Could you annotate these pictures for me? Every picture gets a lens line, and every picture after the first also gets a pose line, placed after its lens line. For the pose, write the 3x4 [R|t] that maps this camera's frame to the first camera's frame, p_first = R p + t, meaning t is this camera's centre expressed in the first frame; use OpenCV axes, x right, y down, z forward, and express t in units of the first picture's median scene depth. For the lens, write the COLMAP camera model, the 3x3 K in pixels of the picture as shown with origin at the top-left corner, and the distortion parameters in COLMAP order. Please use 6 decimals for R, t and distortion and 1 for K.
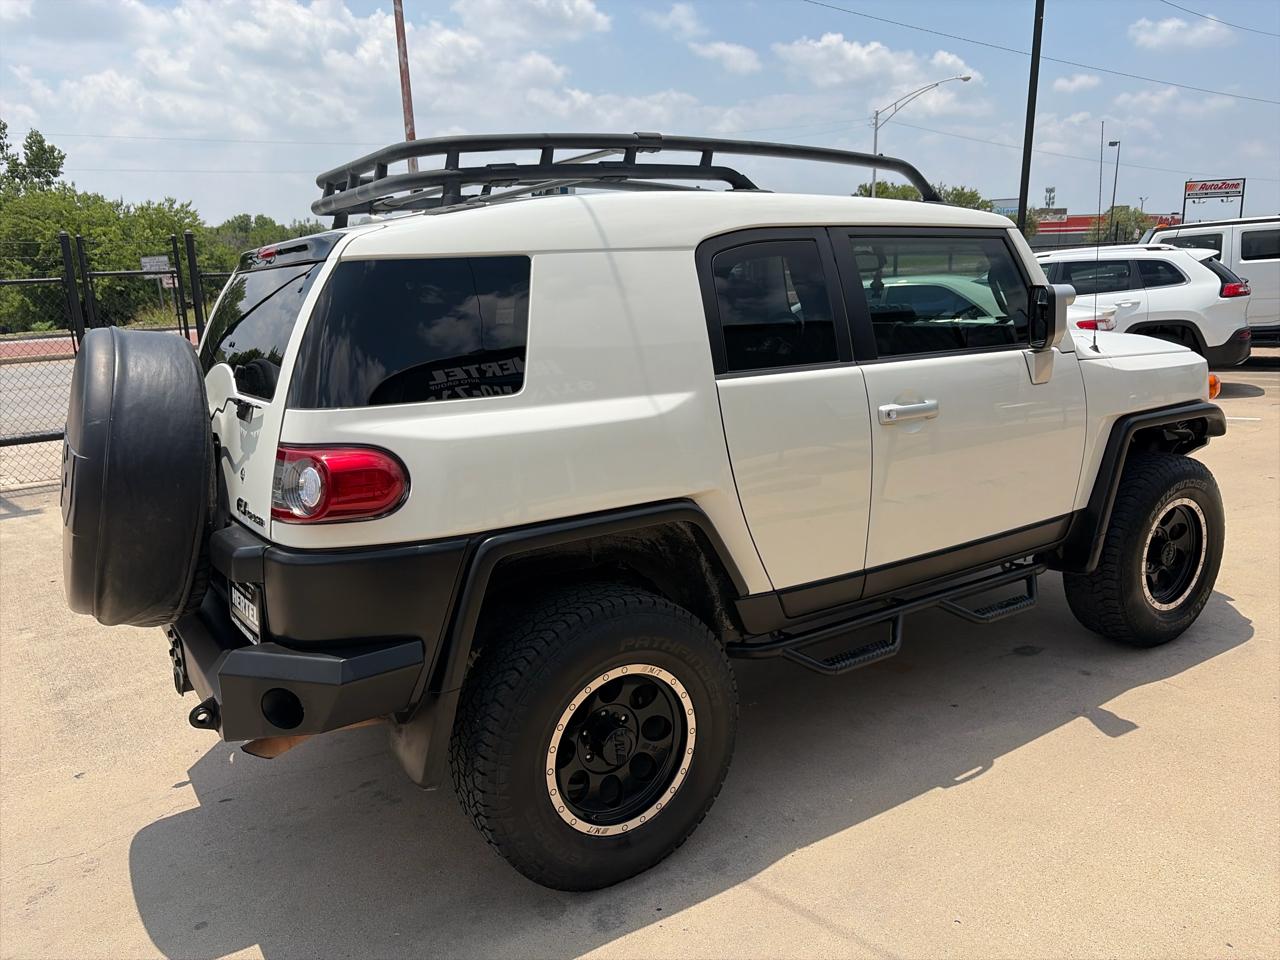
lens RADIAL K [[976.0, 0, 647.7], [0, 976.0, 482.2], [0, 0, 1]] dist [0.045652, -0.048931]
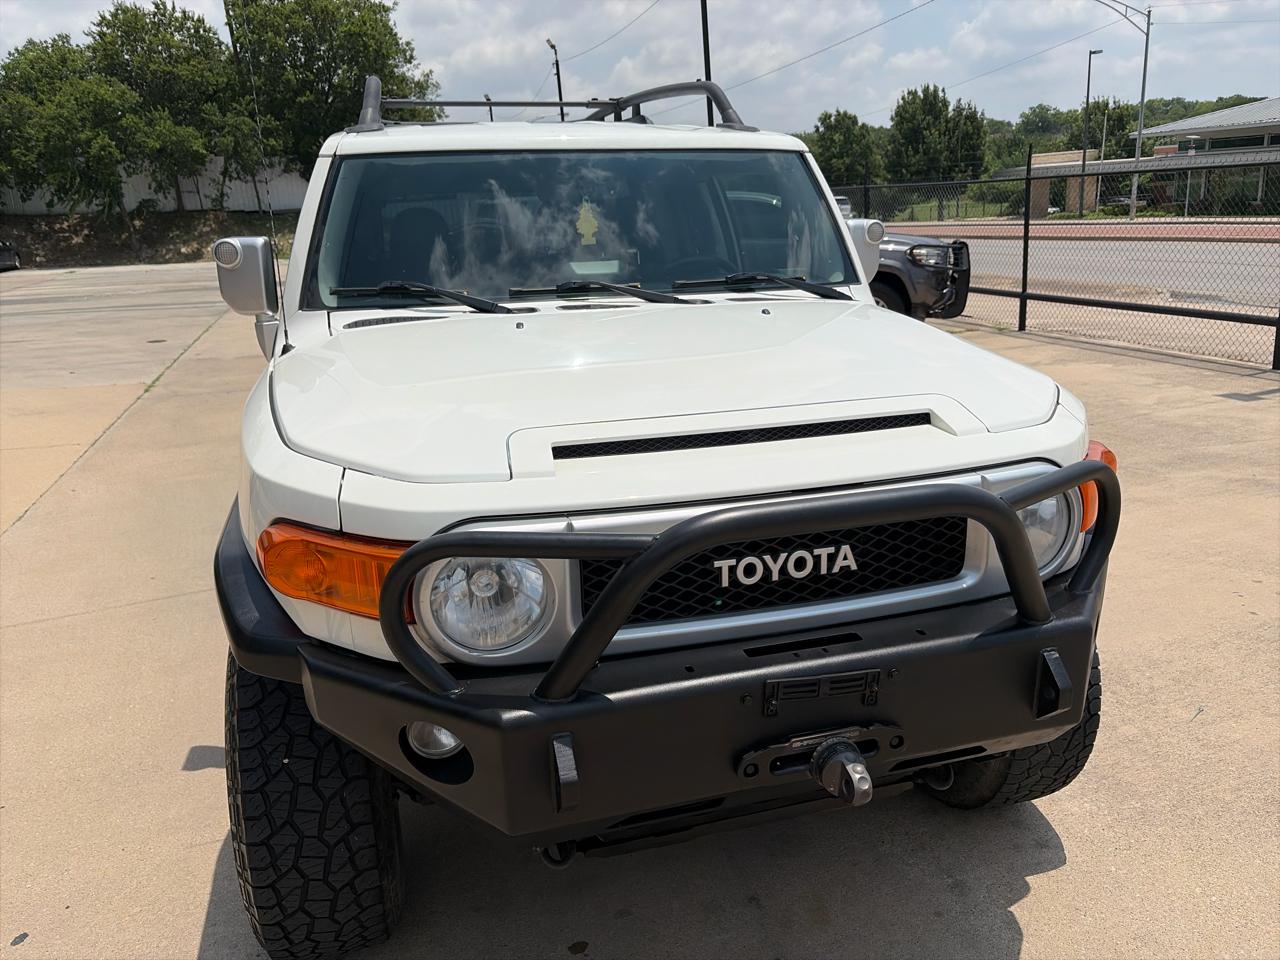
lens RADIAL K [[976.0, 0, 649.4], [0, 976.0, 479.5], [0, 0, 1]] dist [0.045652, -0.048931]
pose [[-0.293501, 0.305782, -0.905735, 1.190277], [-0.157177, 0.919132, 0.361237, -0.392224], [0.942949, 0.248384, -0.221704, 1.668536]]
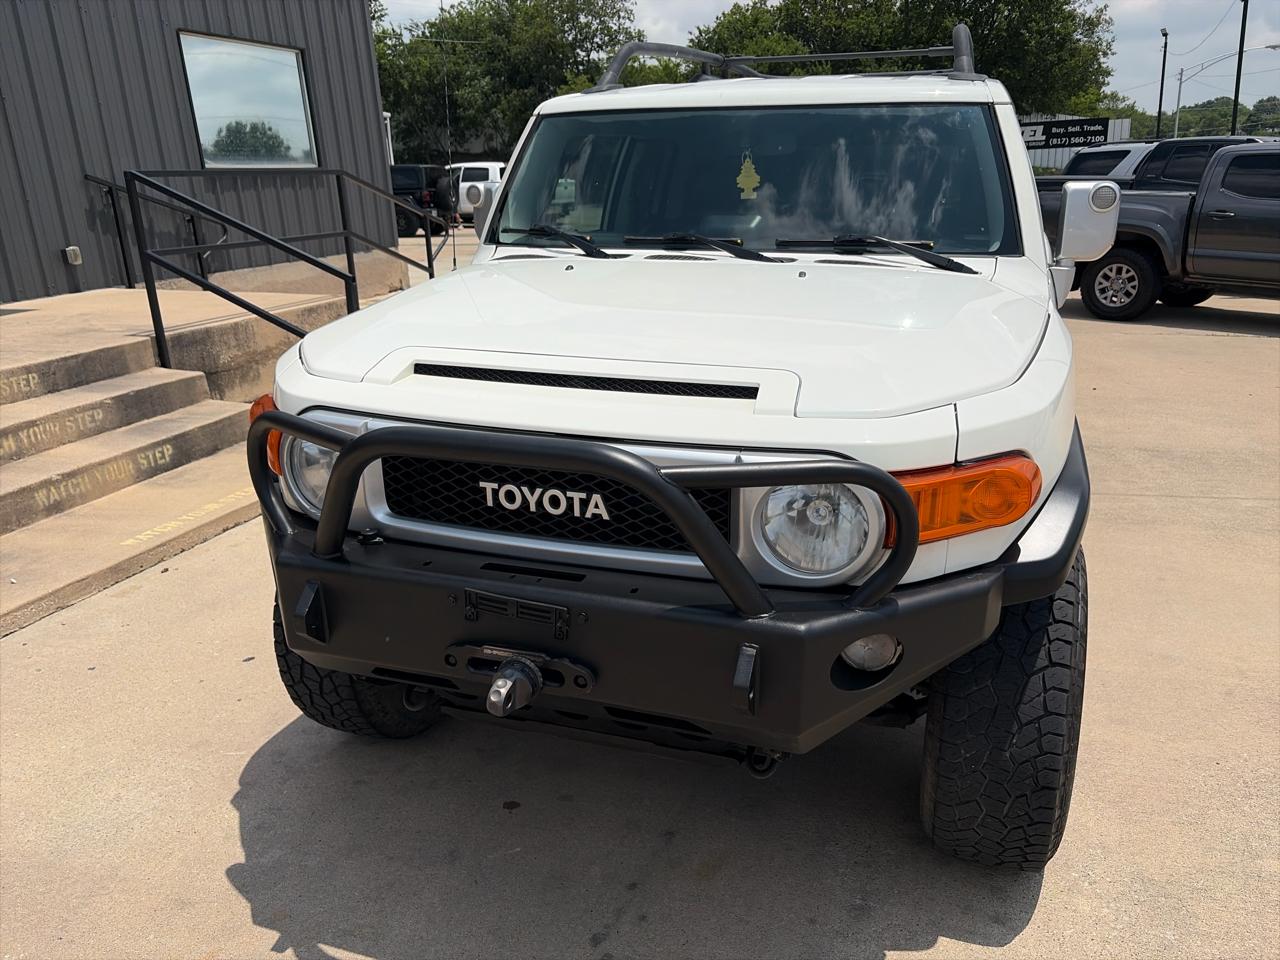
lens RADIAL K [[976.0, 0, 651.4], [0, 976.0, 478.8], [0, 0, 1]] dist [0.045652, -0.048931]
pose [[-0.796986, 0.230434, -0.558313, 0.975420], [-0.081668, 0.874761, 0.477622, -0.461543], [0.598451, 0.426254, -0.678353, 2.052976]]
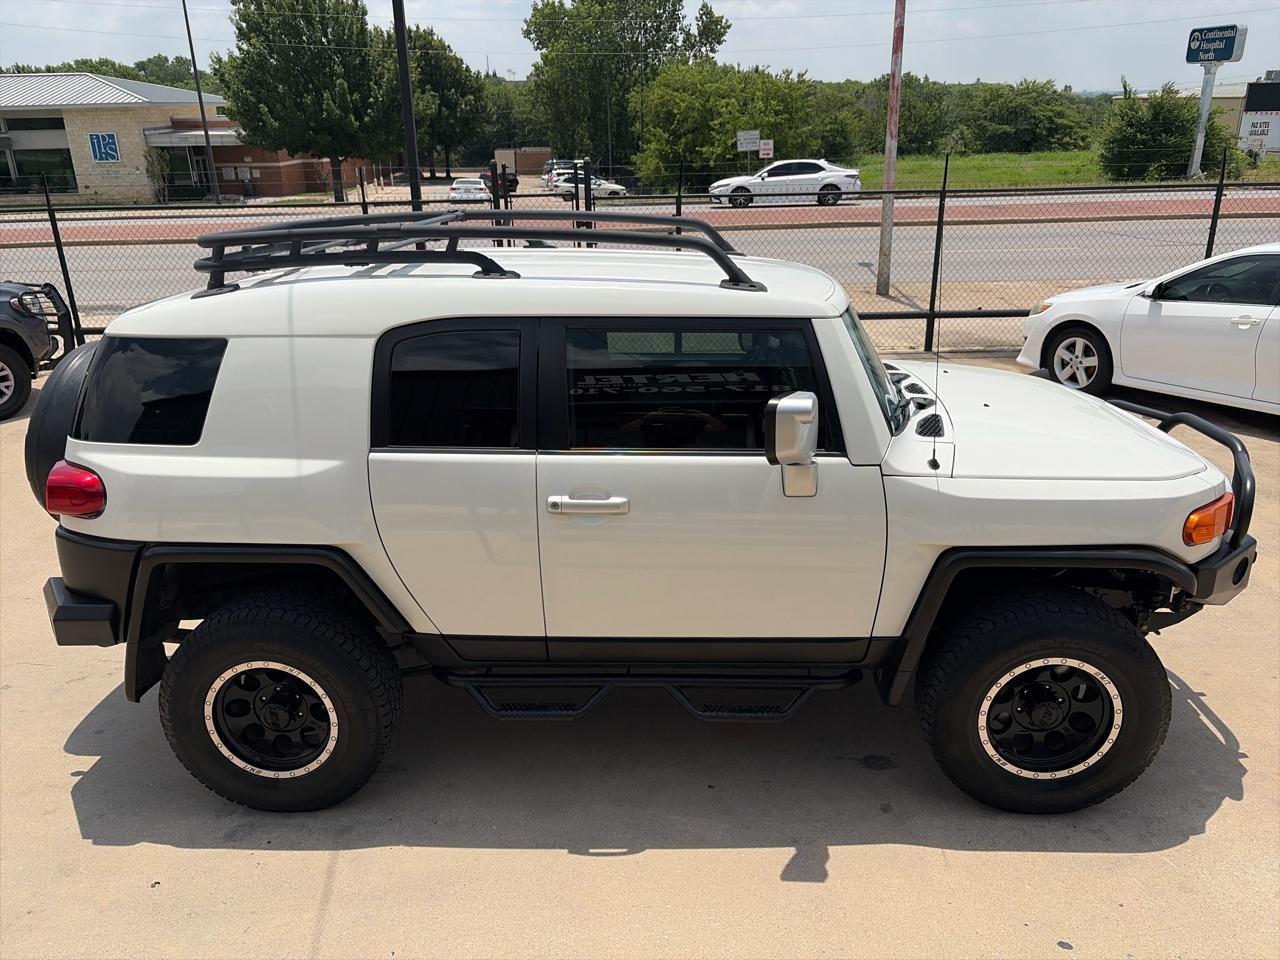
lens RADIAL K [[976.0, 0, 642.6], [0, 976.0, 476.2], [0, 0, 1]] dist [0.045652, -0.048931]
pose [[0.811283, 0.209632, -0.545779, 0.866702], [-0.136895, 0.975669, 0.171260, -0.285363], [0.568401, -0.064226, 0.820241, 0.190613]]
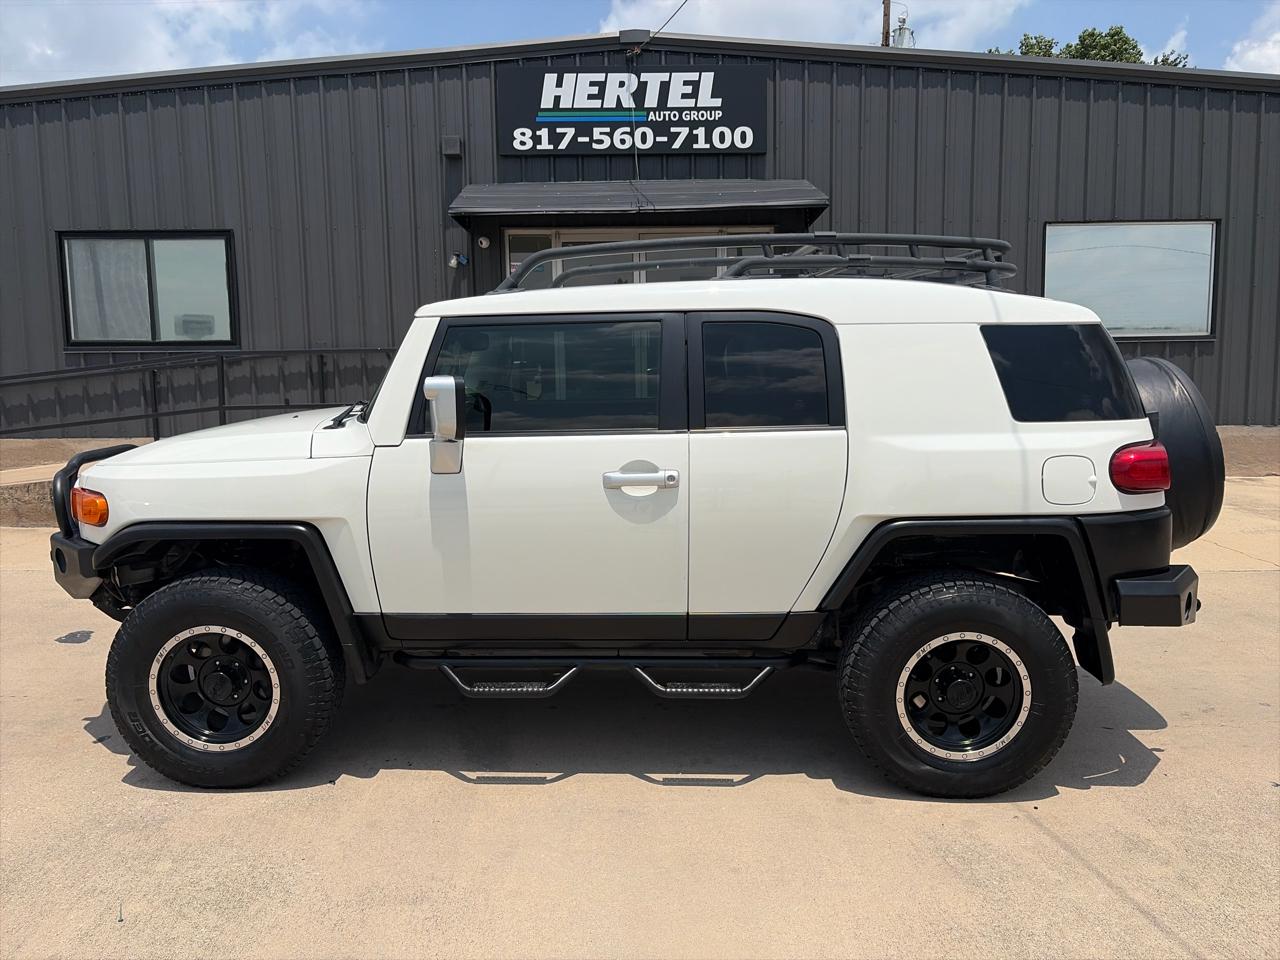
lens RADIAL K [[976.0, 0, 637.8], [0, 976.0, 478.4], [0, 0, 1]] dist [0.045652, -0.048931]
pose [[-0.817501, -0.035049, 0.574859, -0.686352], [0.160030, 0.945016, 0.285195, -0.472832], [-0.553247, 0.325142, -0.766943, 2.326572]]
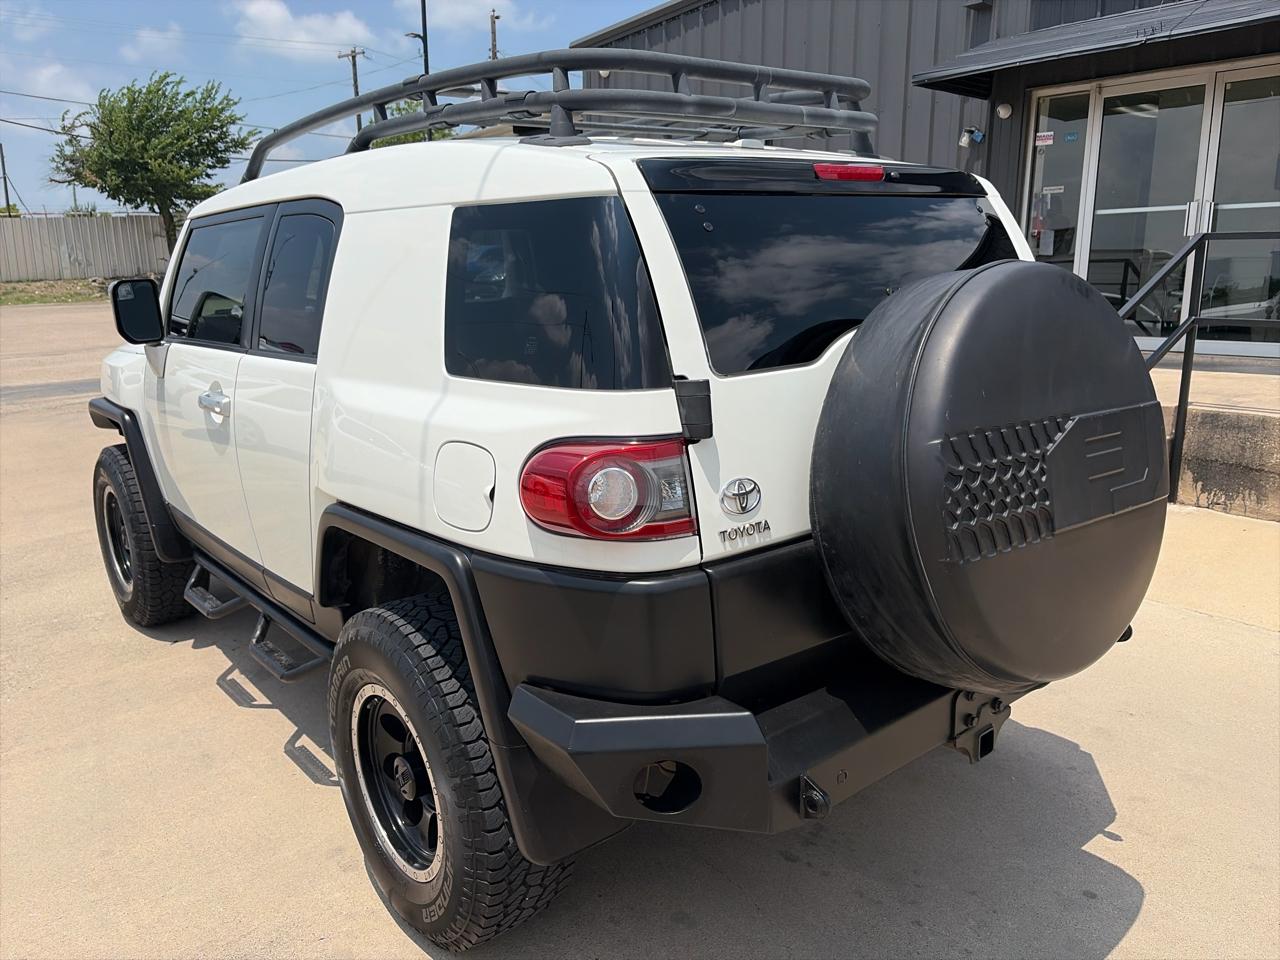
lens RADIAL K [[976.0, 0, 644.5], [0, 976.0, 478.7], [0, 0, 1]] dist [0.045652, -0.048931]
pose [[-0.109078, -0.183946, 0.976865, -1.056914], [0.235264, 0.950031, 0.205163, -0.186370], [-0.965791, 0.252200, -0.060352, 1.153428]]
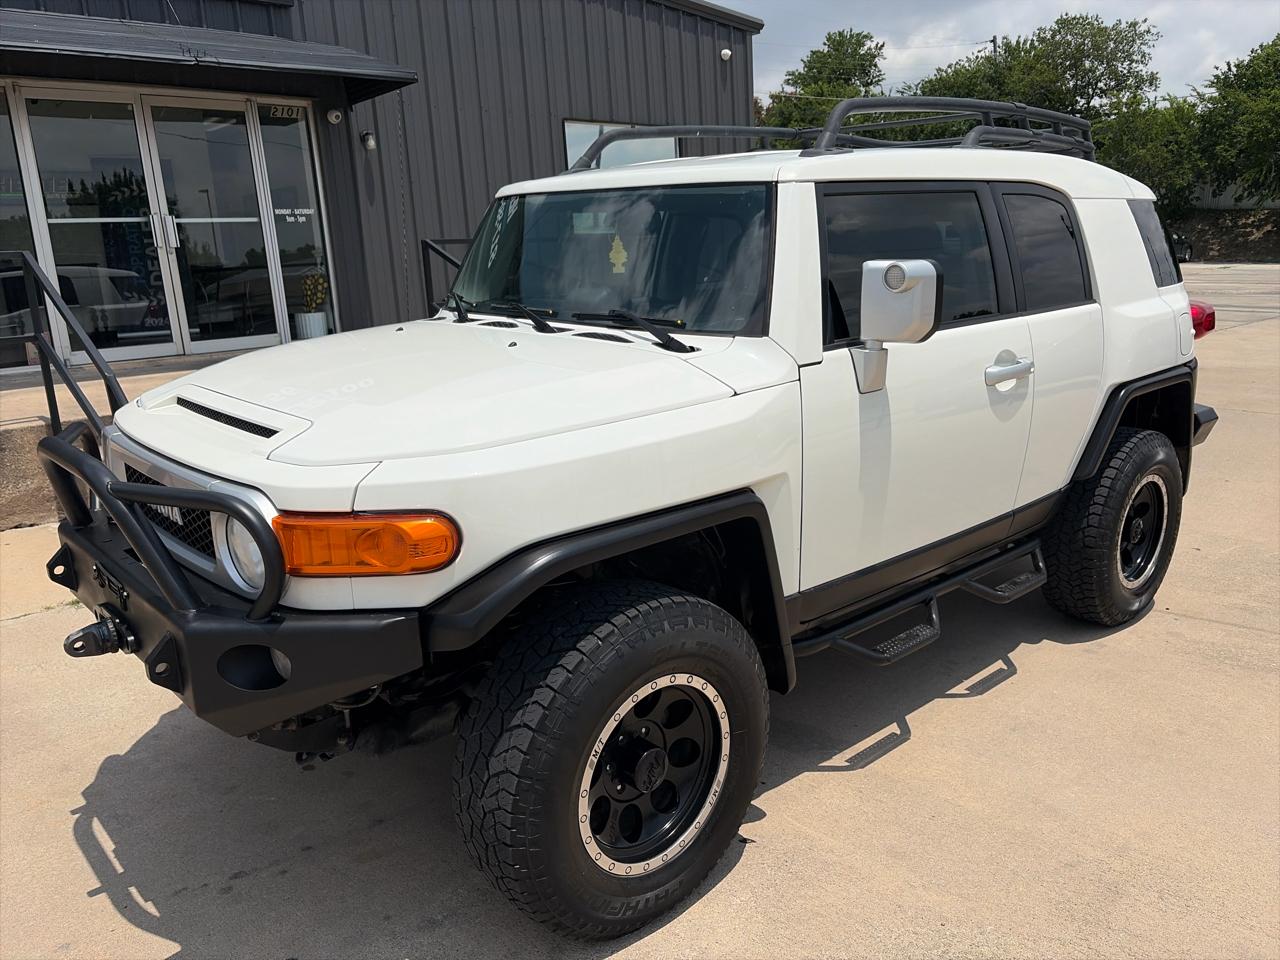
lens RADIAL K [[976.0, 0, 649.4], [0, 976.0, 480.0], [0, 0, 1]] dist [0.045652, -0.048931]
pose [[-0.986130, 0.099039, -0.133186, 0.442037], [0.029719, 0.894850, 0.445377, -0.512076], [0.163291, 0.435241, -0.885382, 2.348107]]
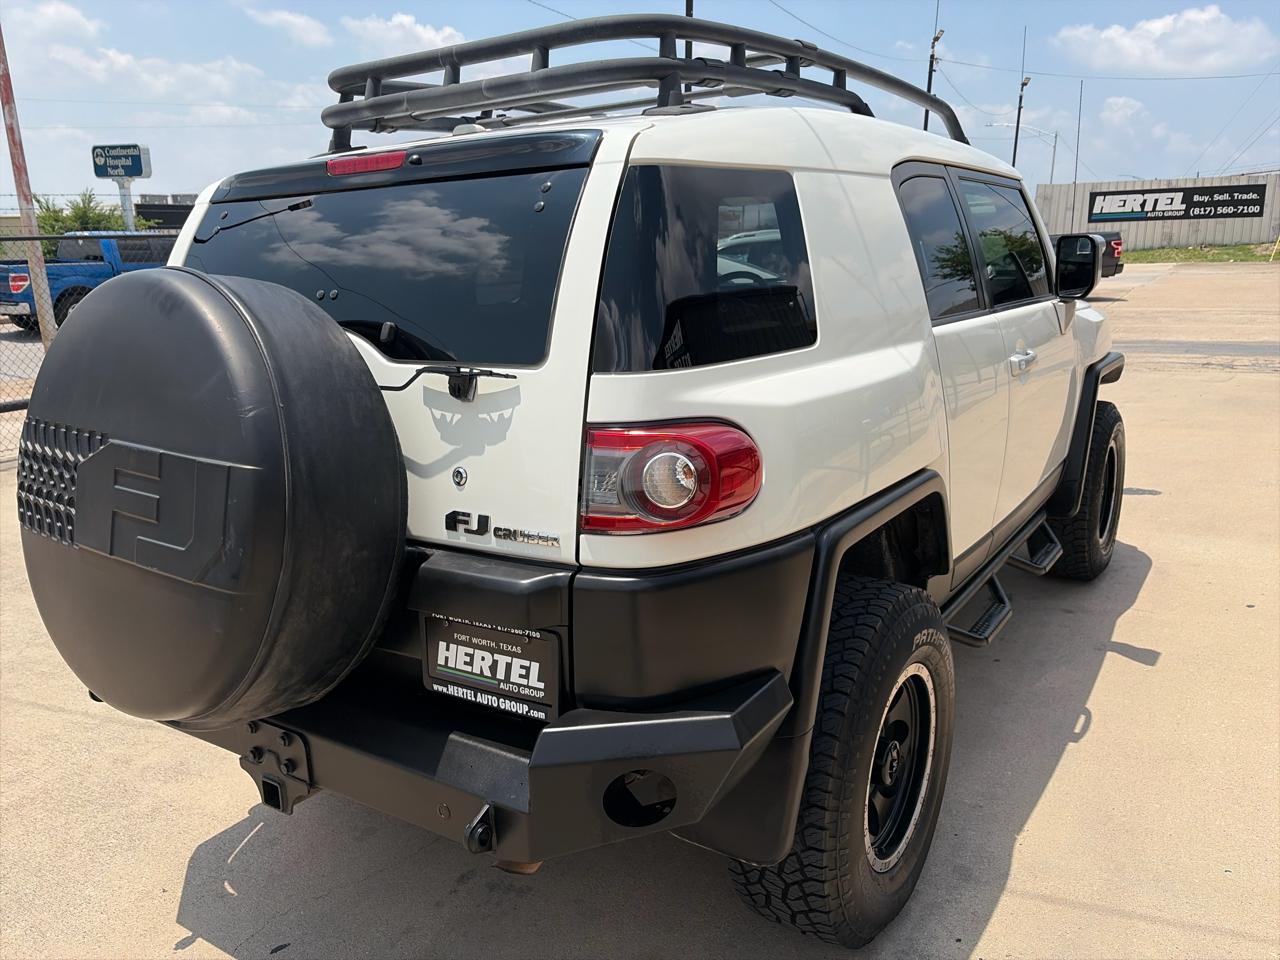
lens RADIAL K [[976.0, 0, 650.6], [0, 976.0, 482.8], [0, 0, 1]] dist [0.045652, -0.048931]
pose [[0.919262, -0.083979, 0.384583, -0.447774], [0.079017, 0.996459, 0.028718, -0.010565], [-0.385633, 0.003990, 0.922644, 0.251732]]
